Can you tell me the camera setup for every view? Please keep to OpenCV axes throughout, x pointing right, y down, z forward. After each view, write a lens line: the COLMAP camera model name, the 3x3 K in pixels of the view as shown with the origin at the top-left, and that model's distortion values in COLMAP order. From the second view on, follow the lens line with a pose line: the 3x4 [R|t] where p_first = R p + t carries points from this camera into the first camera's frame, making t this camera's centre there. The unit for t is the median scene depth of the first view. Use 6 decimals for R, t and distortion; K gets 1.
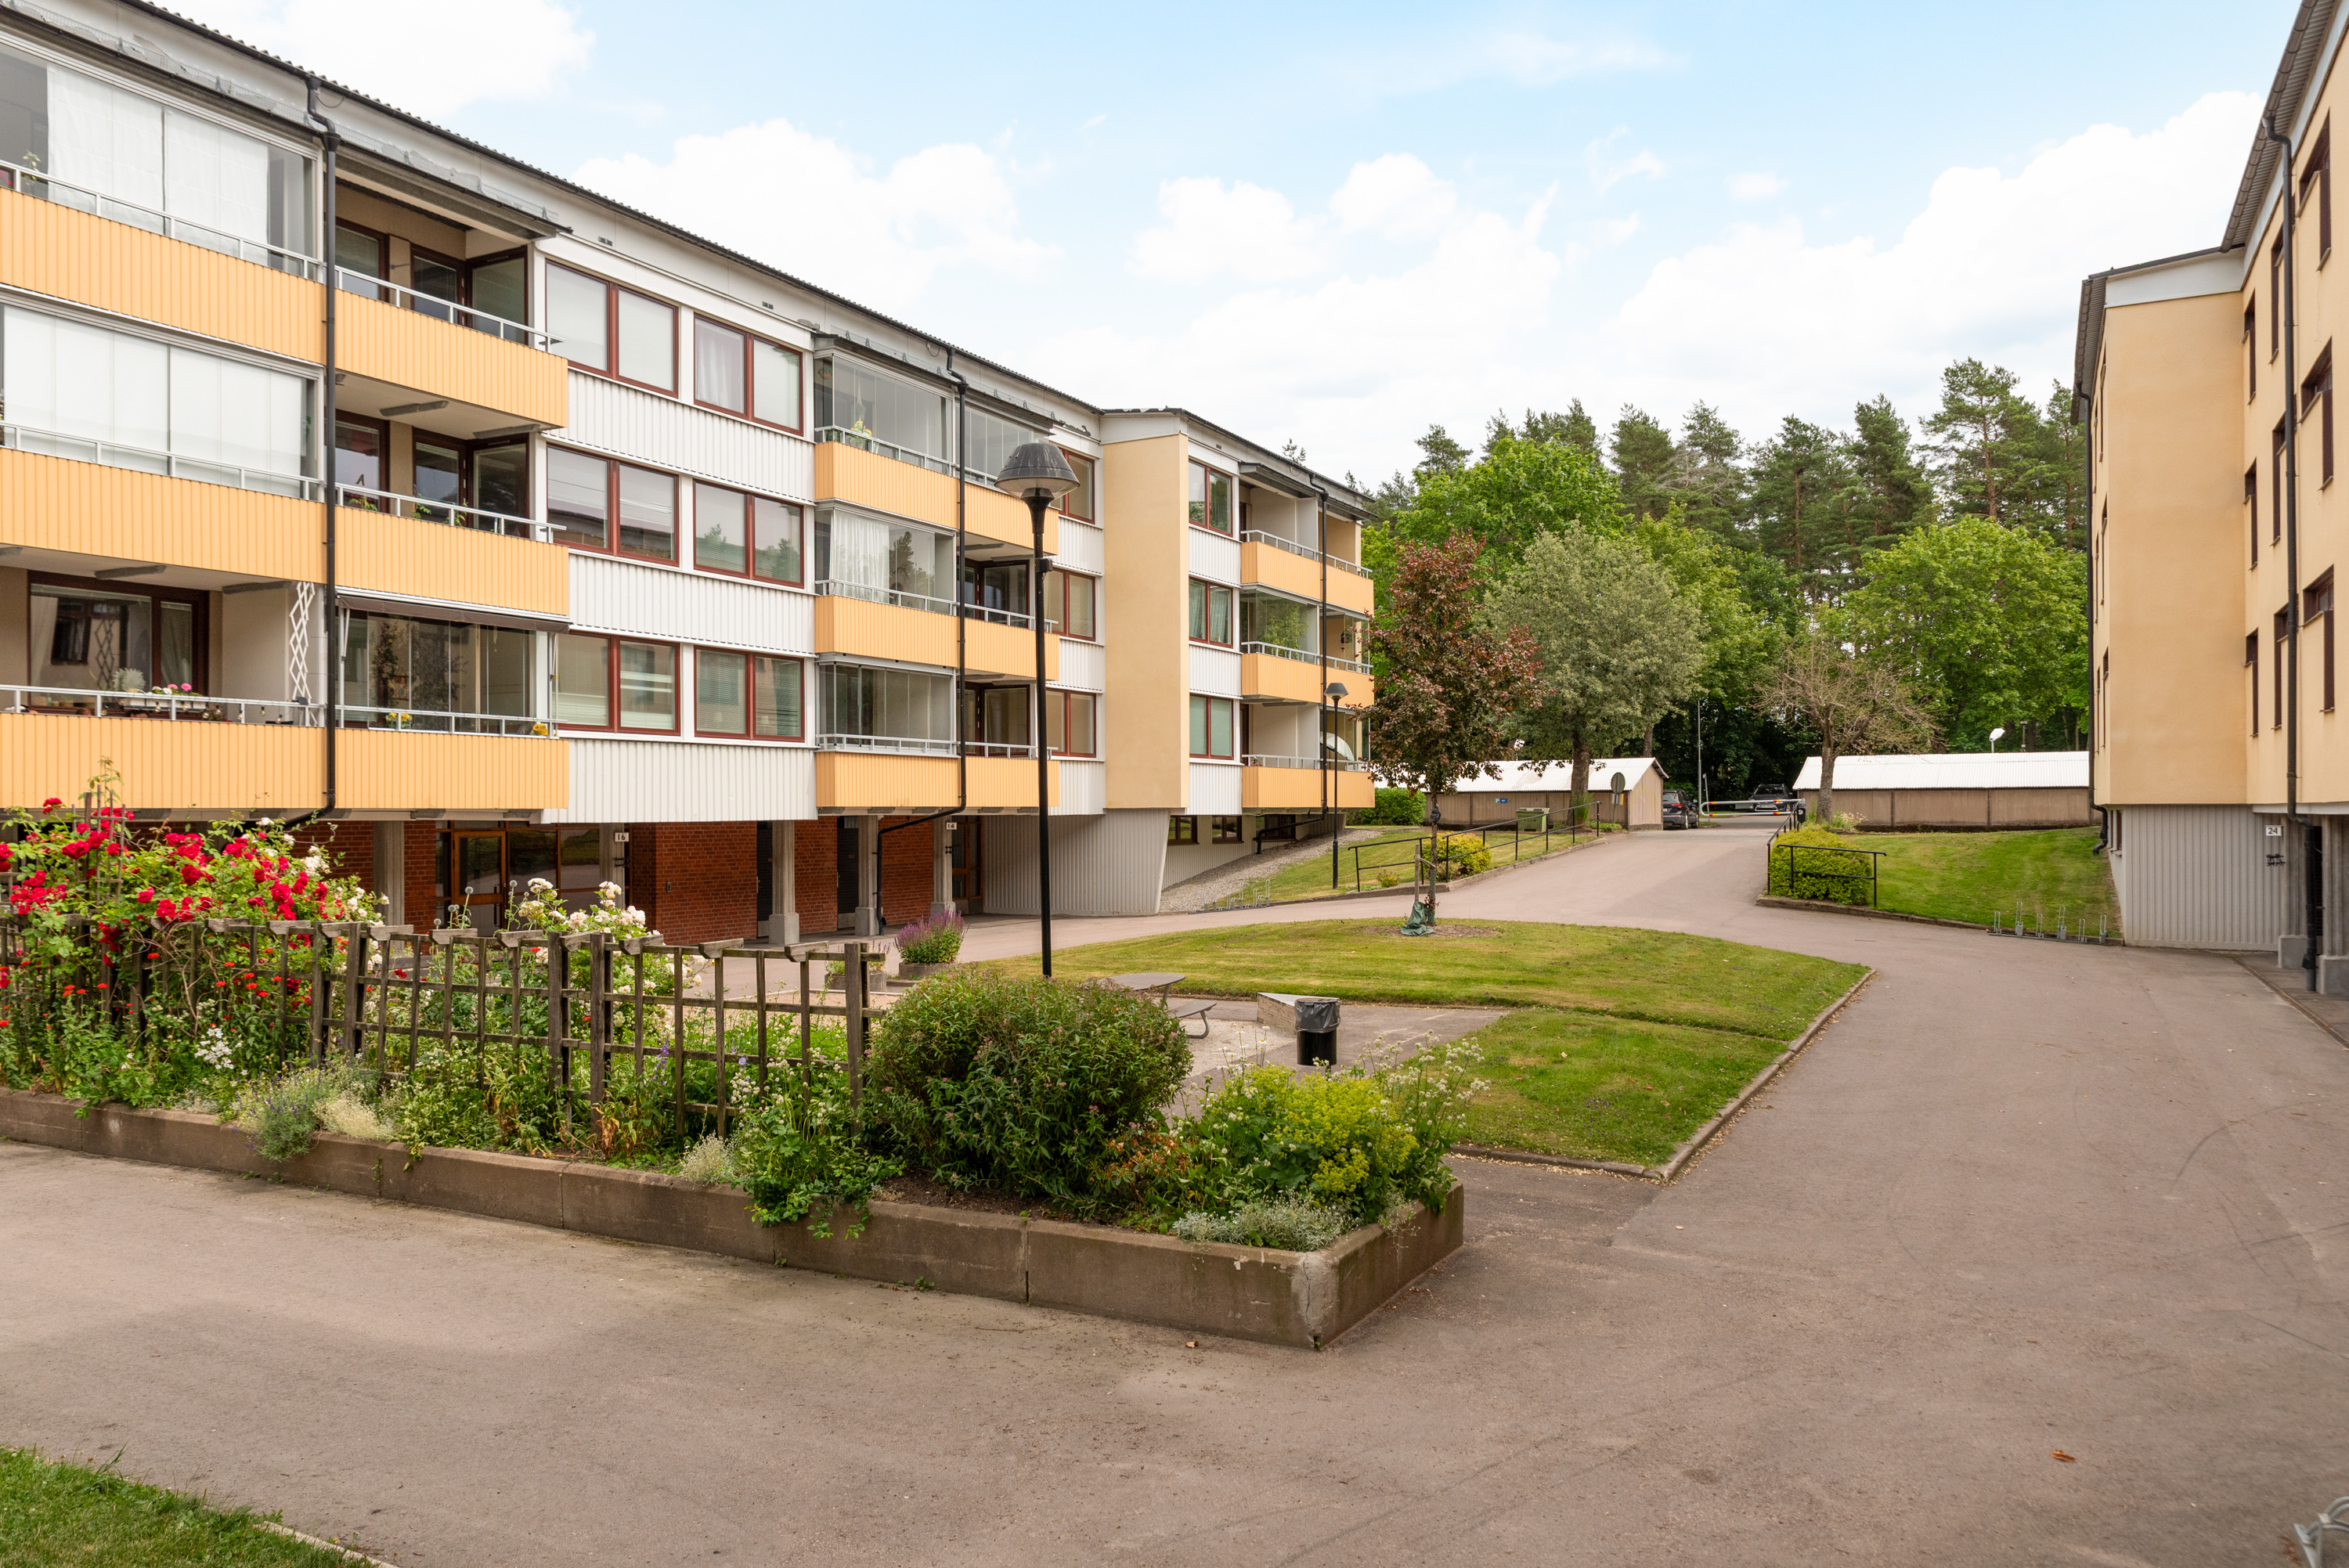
lens RADIAL K [[1650.0, 0, 1174.7], [0, 1650.0, 783.9], [0, 0, 1]] dist [-0.001225, -0.000335]
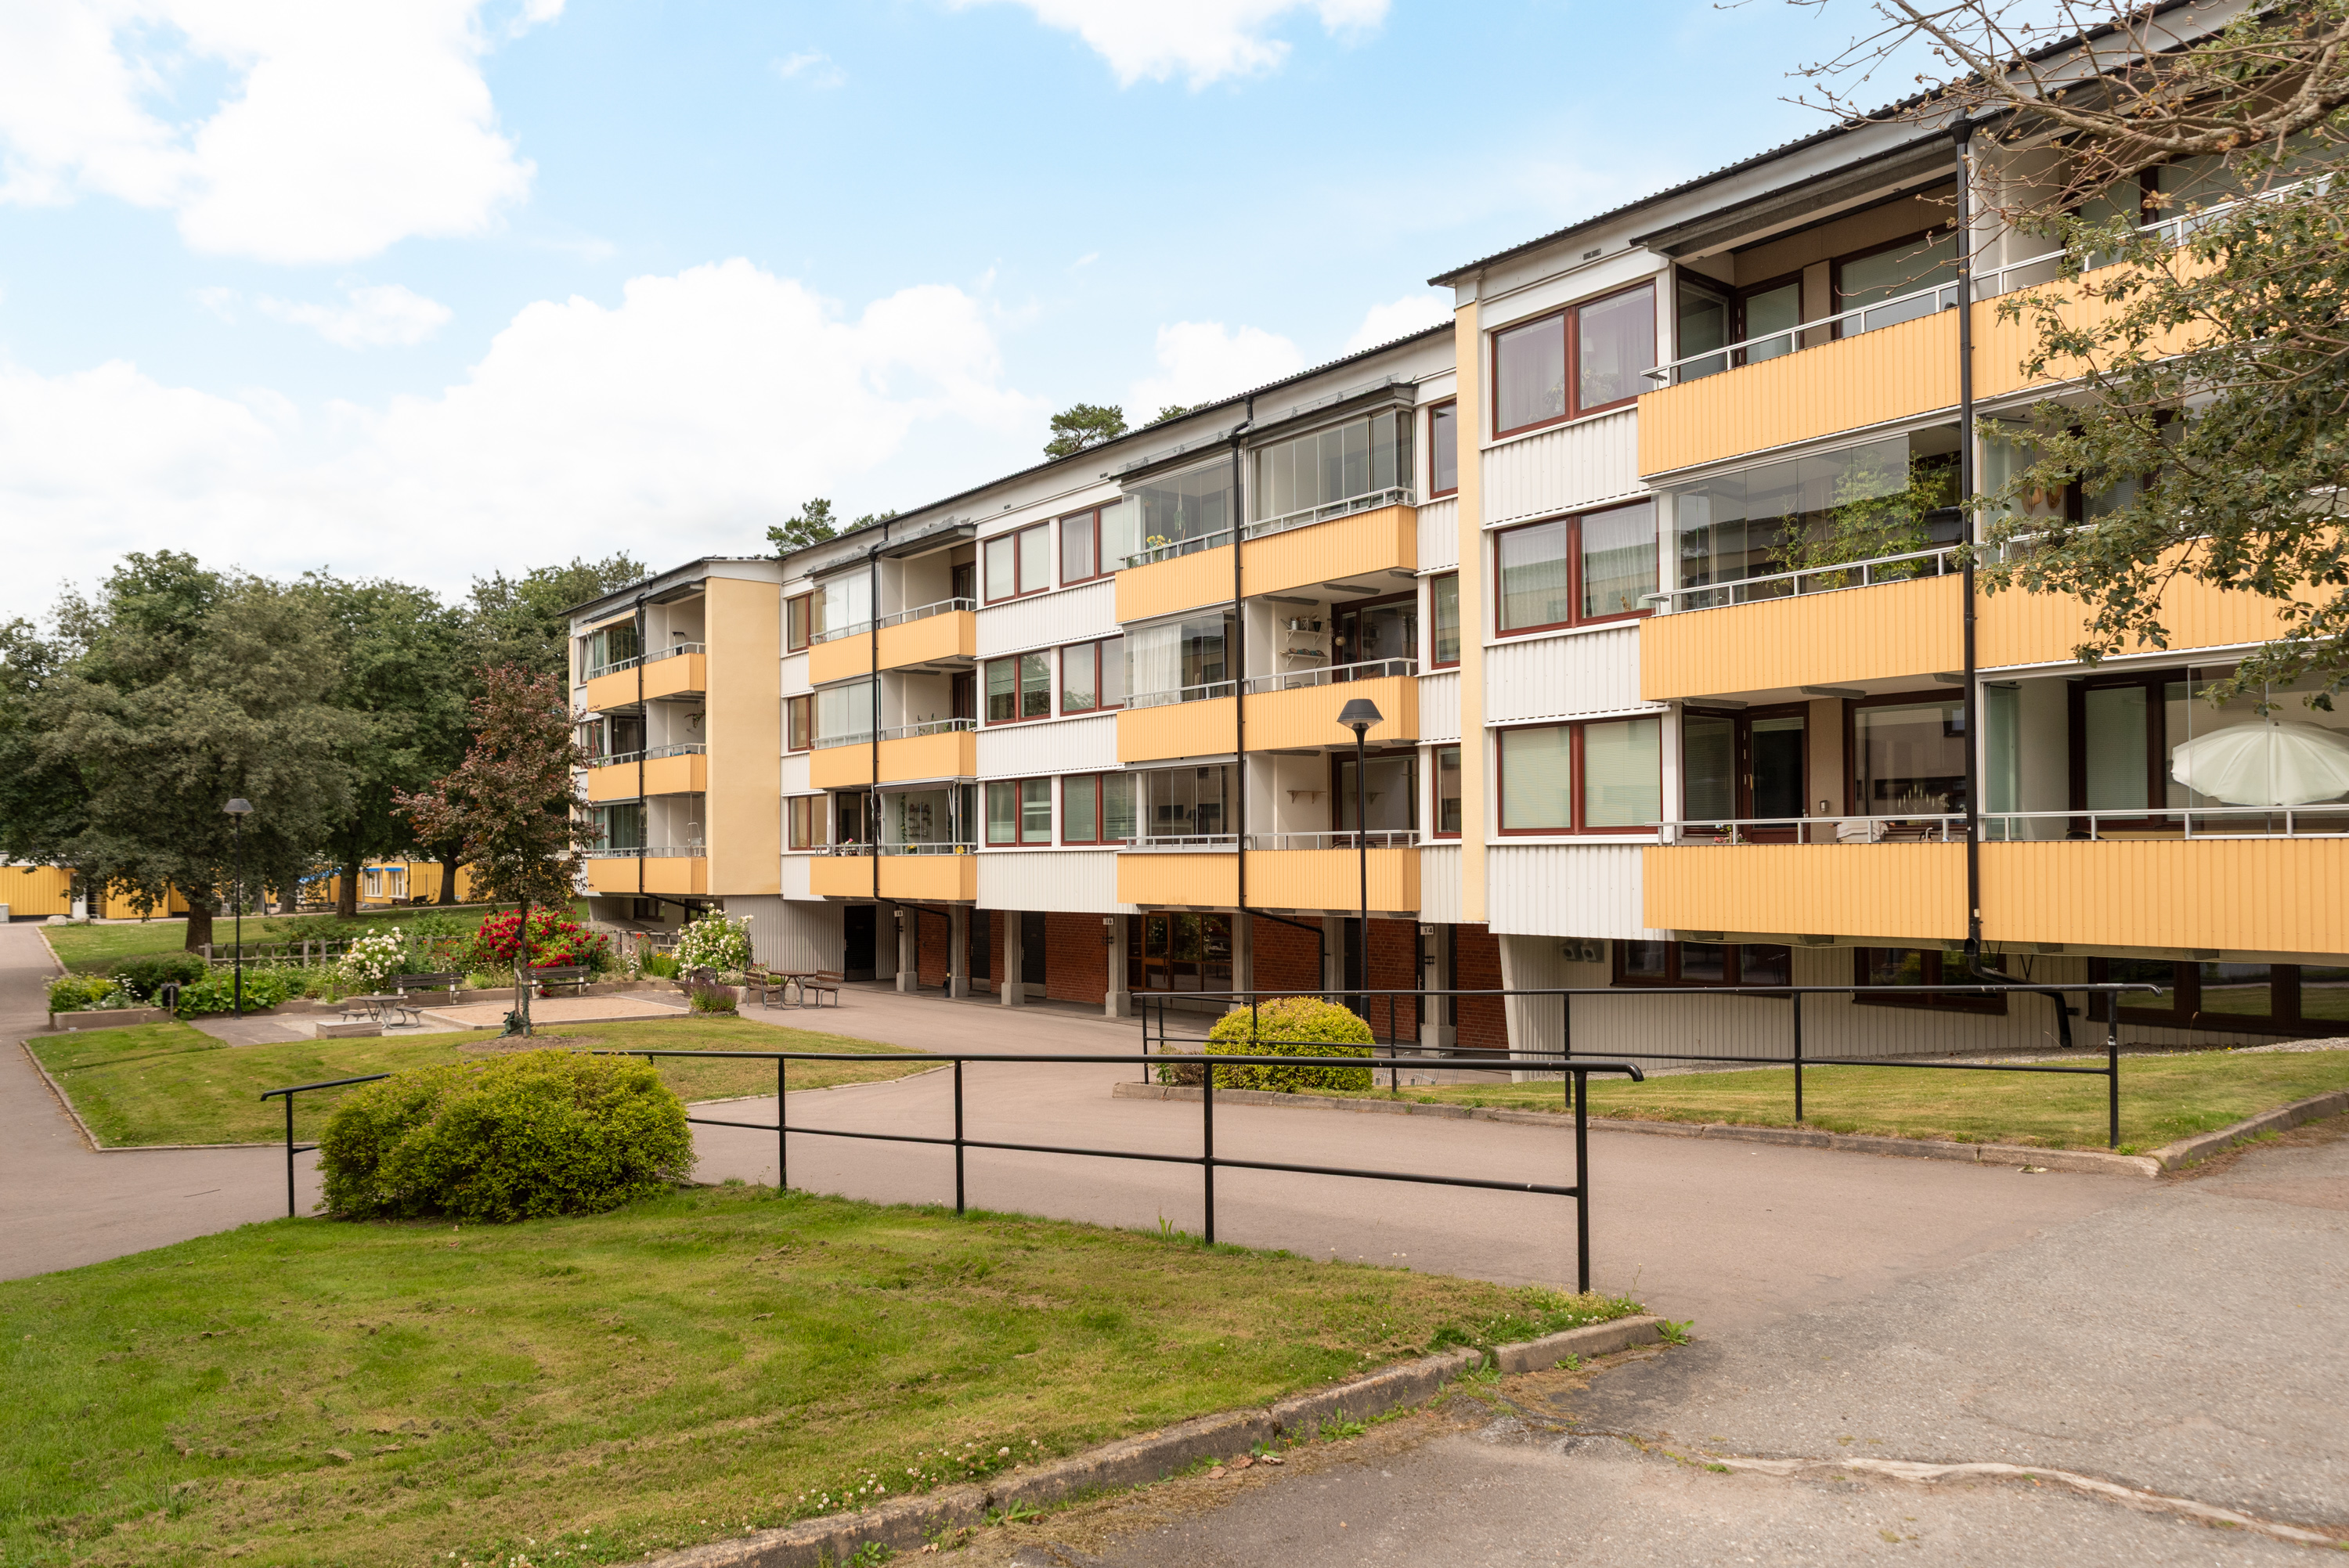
lens RADIAL K [[1650.0, 0, 1174.6], [0, 1650.0, 799.4], [0, 0, 1]] dist [-0.001225, -0.000335]
pose [[-0.428066, -0.029686, -0.903260, 0.825298], [0.014985, 0.999090, -0.039937, -0.012326], [0.903623, -0.030631, -0.427232, 1.616907]]
